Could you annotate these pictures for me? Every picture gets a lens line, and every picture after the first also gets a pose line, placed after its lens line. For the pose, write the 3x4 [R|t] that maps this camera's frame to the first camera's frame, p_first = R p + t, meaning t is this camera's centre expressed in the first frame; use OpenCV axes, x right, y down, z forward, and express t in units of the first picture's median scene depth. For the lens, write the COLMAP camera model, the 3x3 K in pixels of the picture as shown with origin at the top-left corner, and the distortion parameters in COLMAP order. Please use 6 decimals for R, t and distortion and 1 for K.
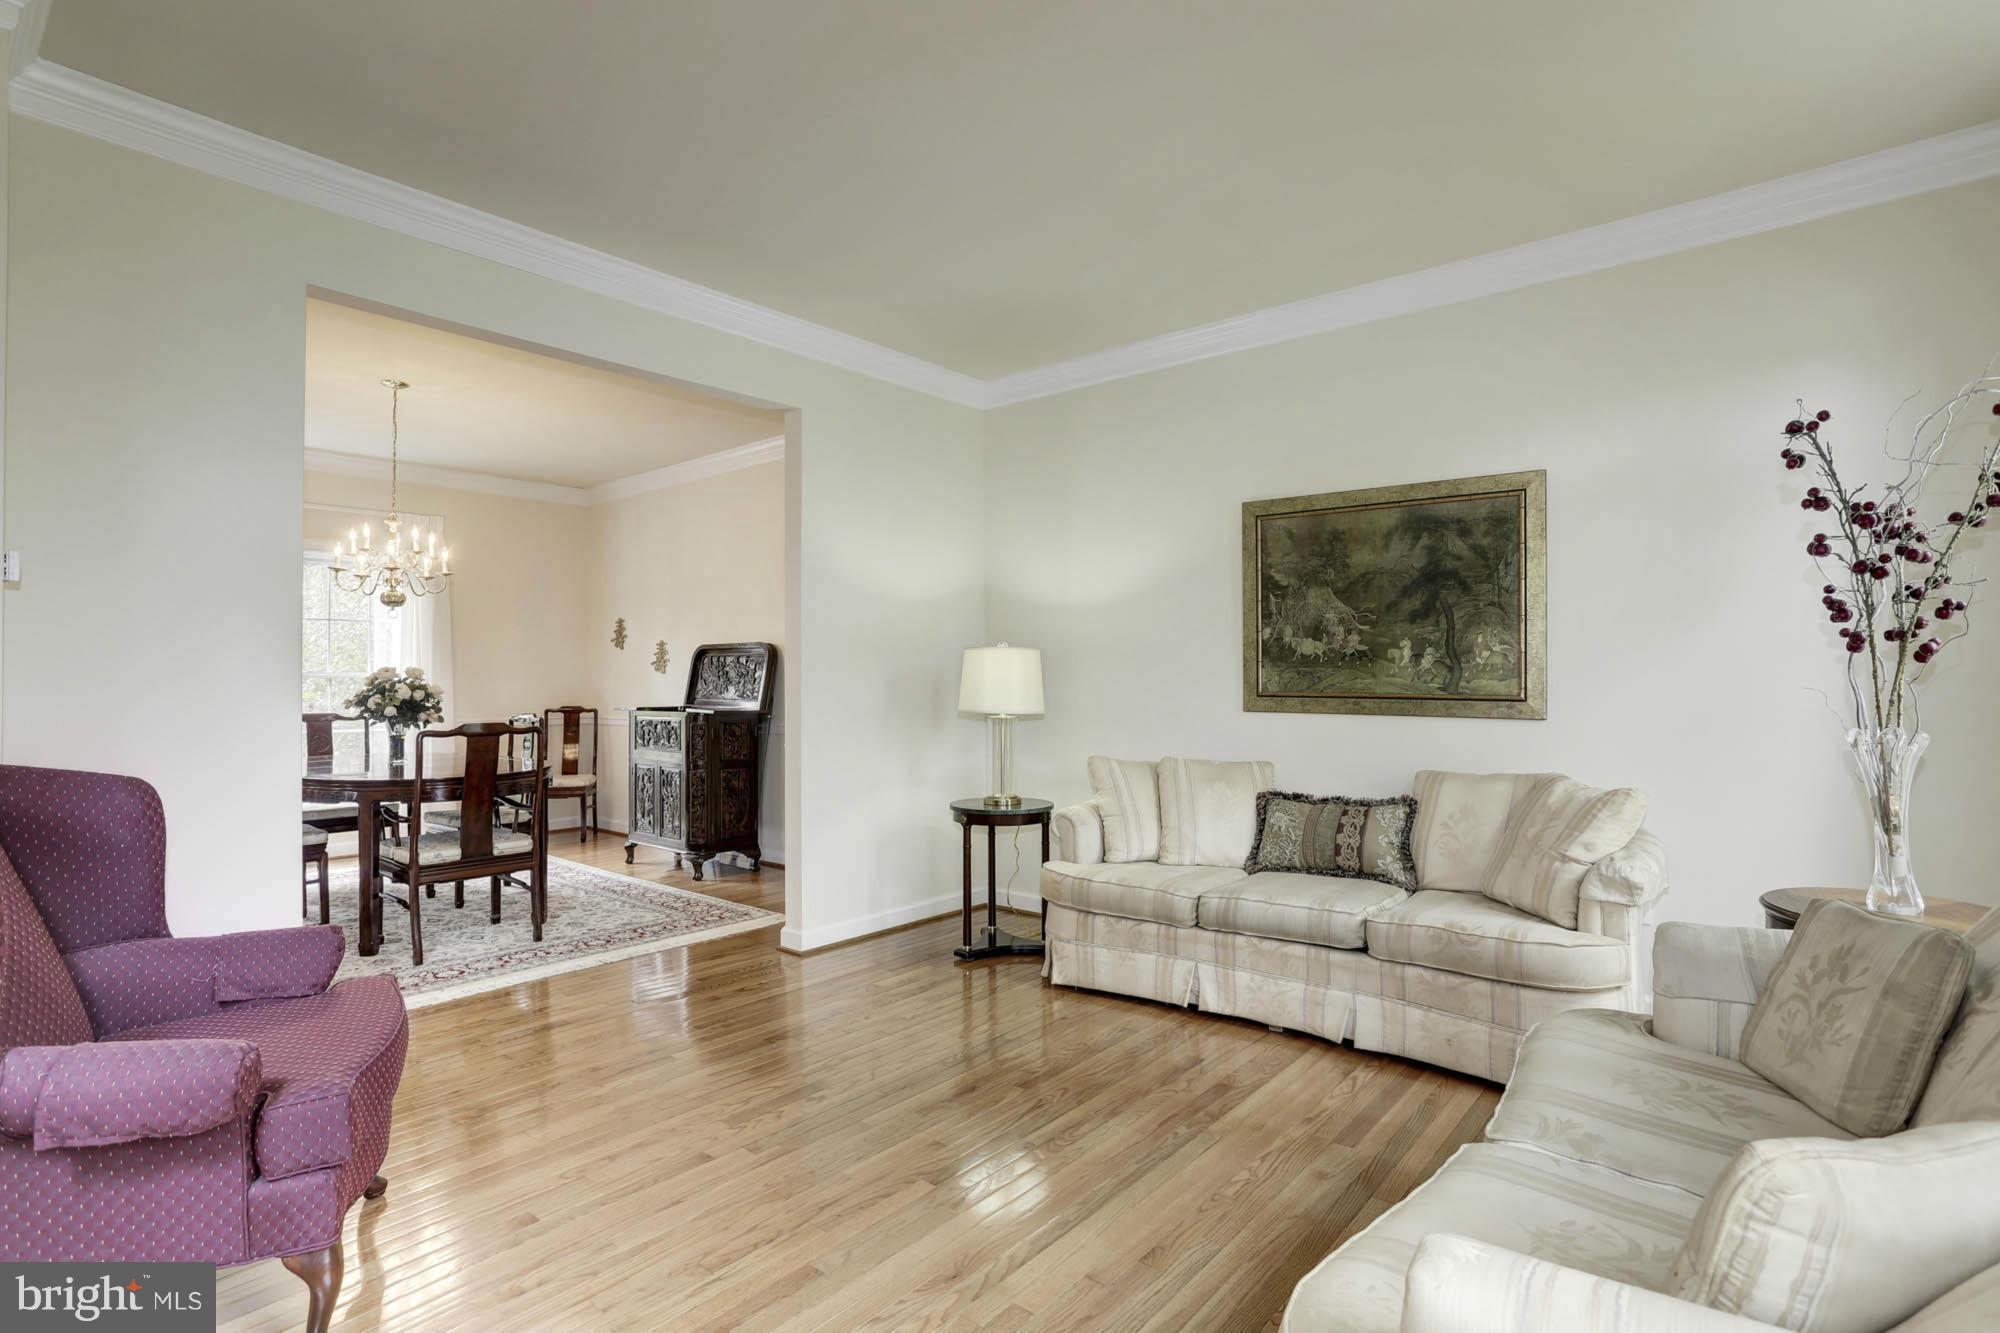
lens RADIAL K [[1010.3, 0, 1044.4], [0, 1010.3, 677.4], [0, 0, 1]] dist [-0.010172, 0.003760]
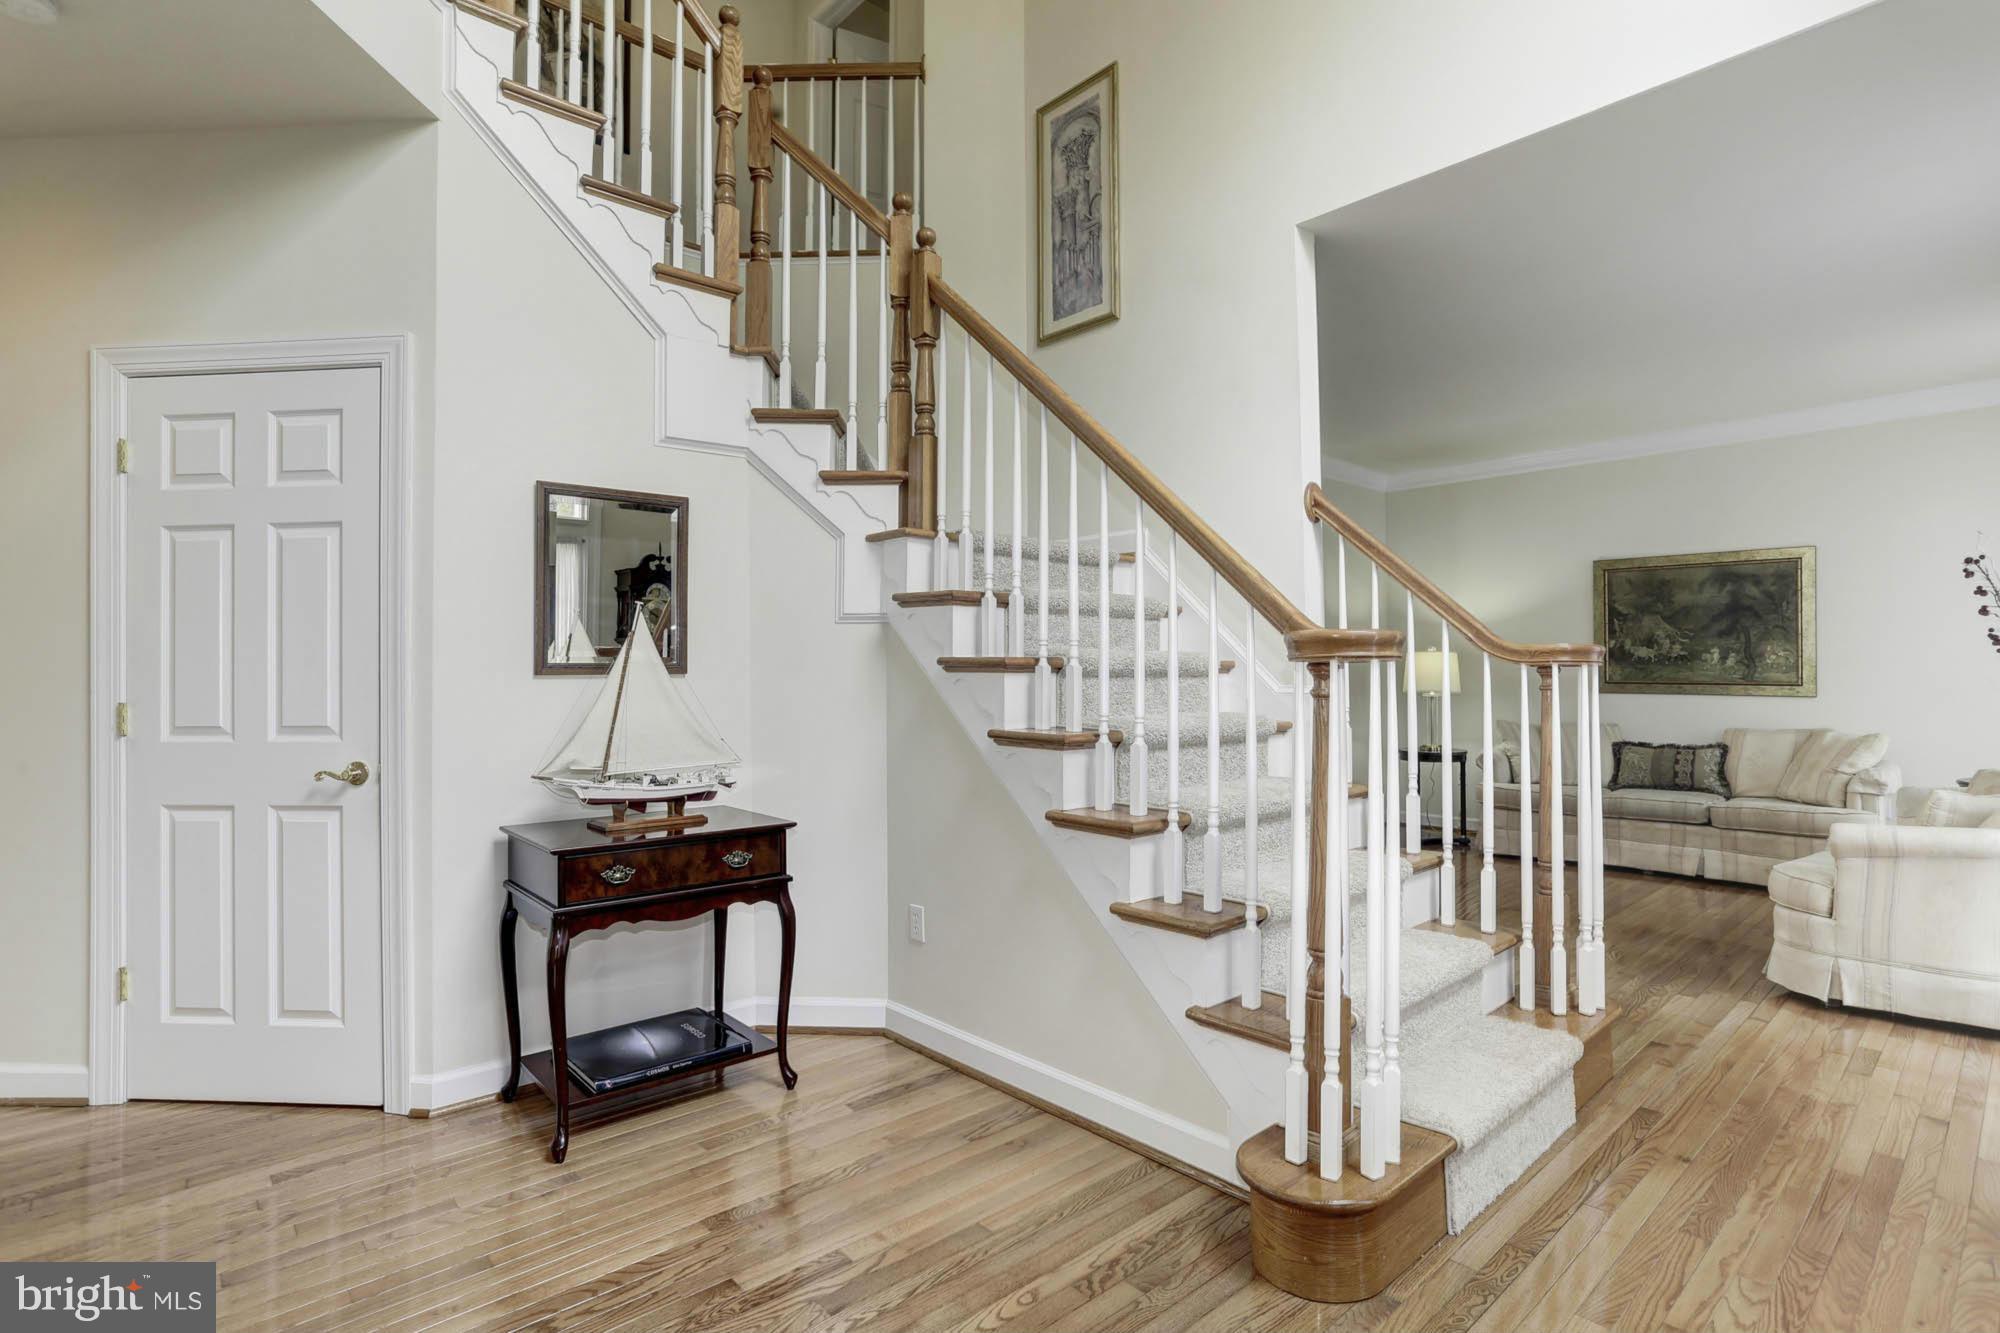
lens RADIAL K [[1010.3, 0, 998.2], [0, 1010.3, 665.8], [0, 0, 1]] dist [-0.010172, 0.003760]
pose [[0.986239, -0.002223, -0.165309, -0.530058], [0.001740, 0.999994, -0.003070, -0.006076], [0.165315, 0.002740, 0.986237, -0.814955]]
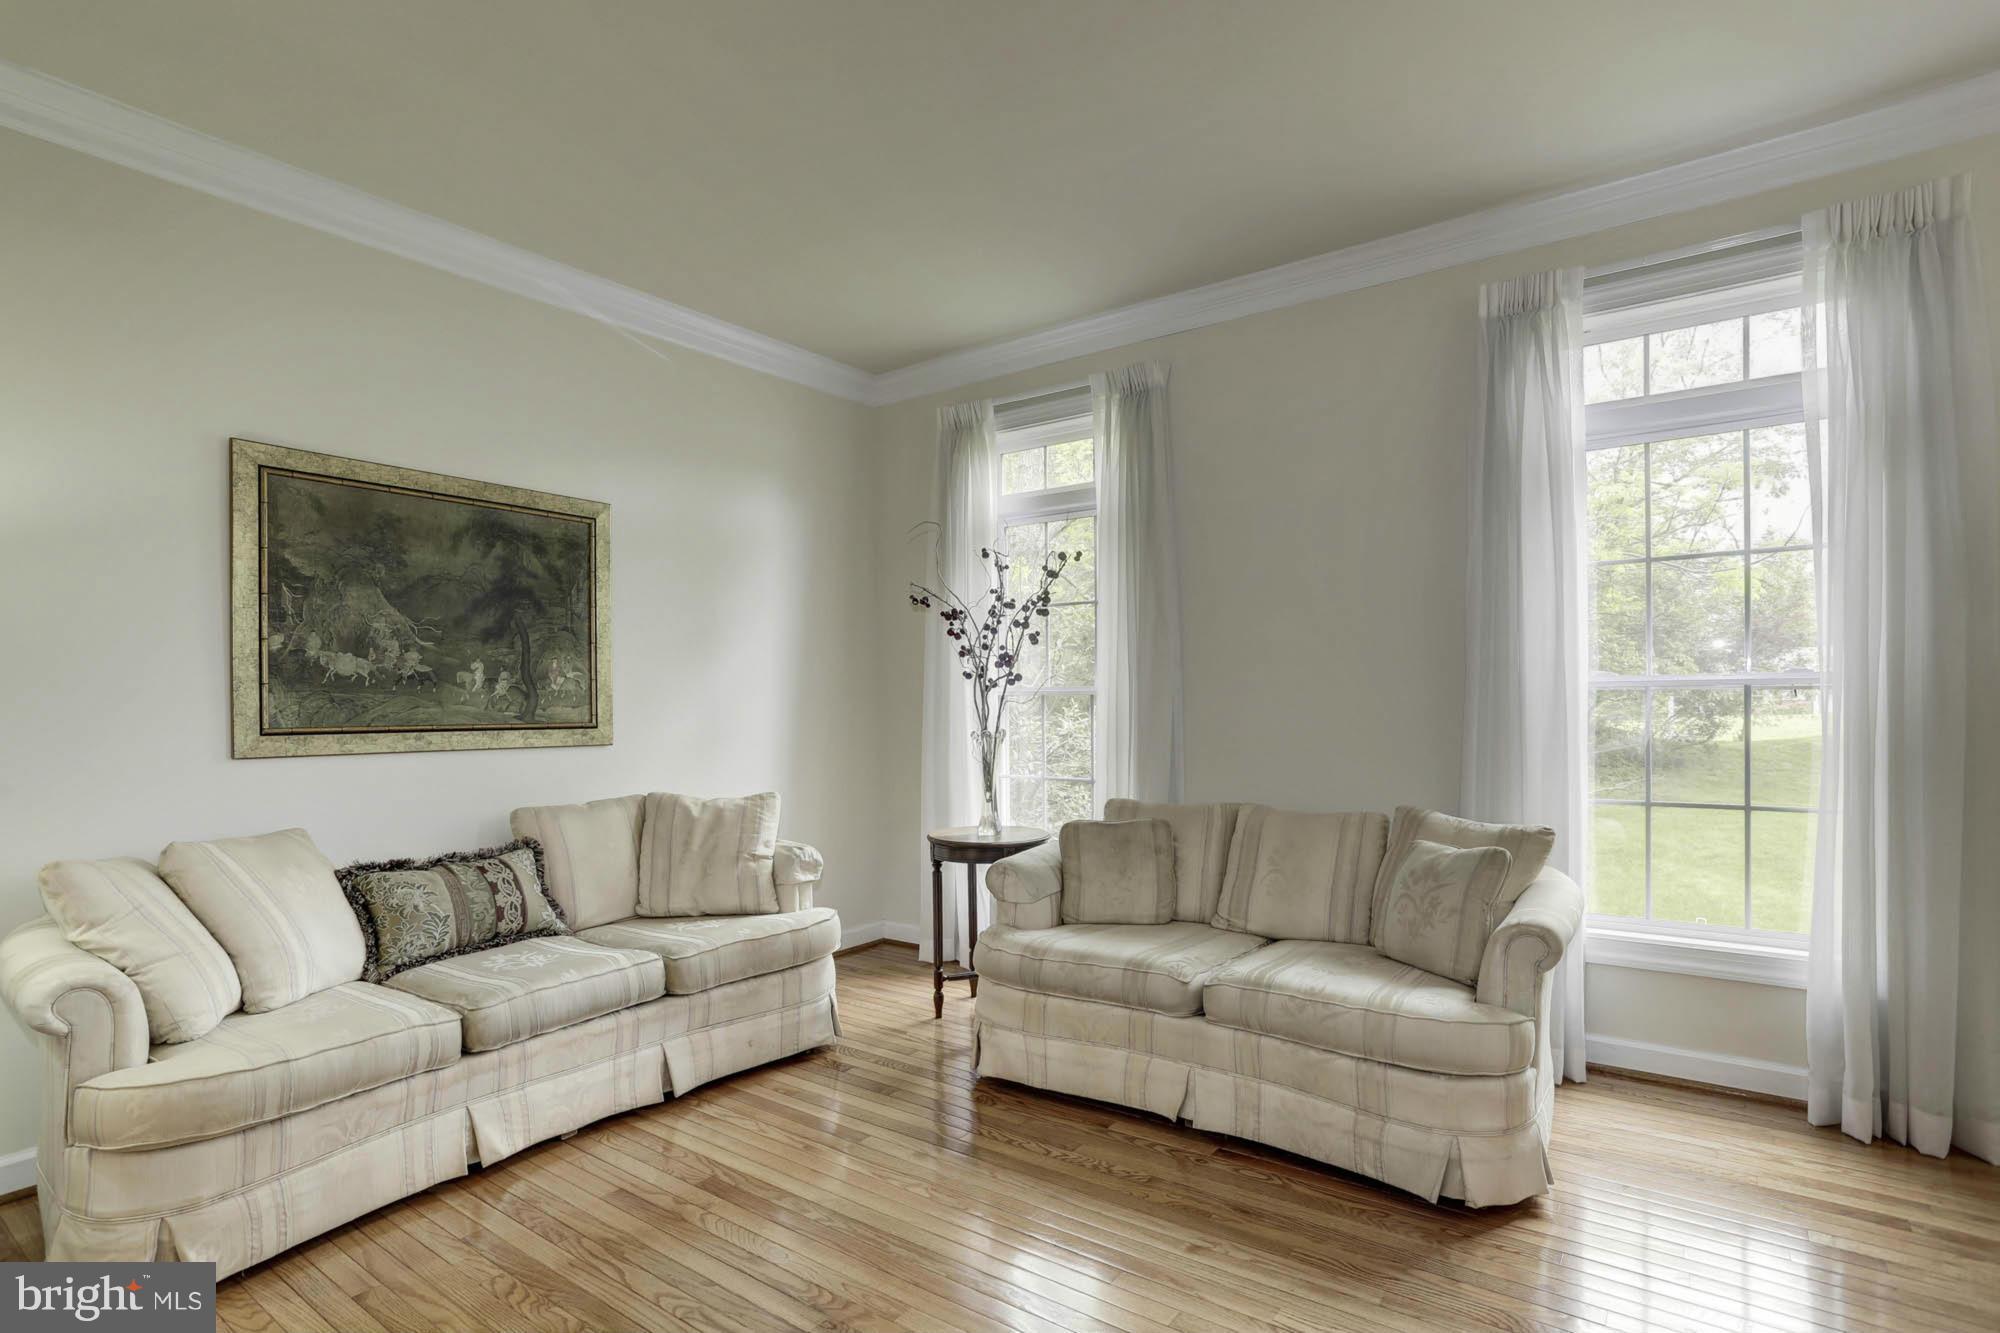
lens RADIAL K [[993.4, 0, 958.7], [0, 993.4, 725.2], [0, 0, 1]] dist [0.002347, 0.000735]
pose [[0.006684, -0.023811, 0.999694, -0.504785], [0.008766, 0.999679, 0.023752, 0.000478], [-0.999939, 0.008605, 0.006890, 0.603239]]
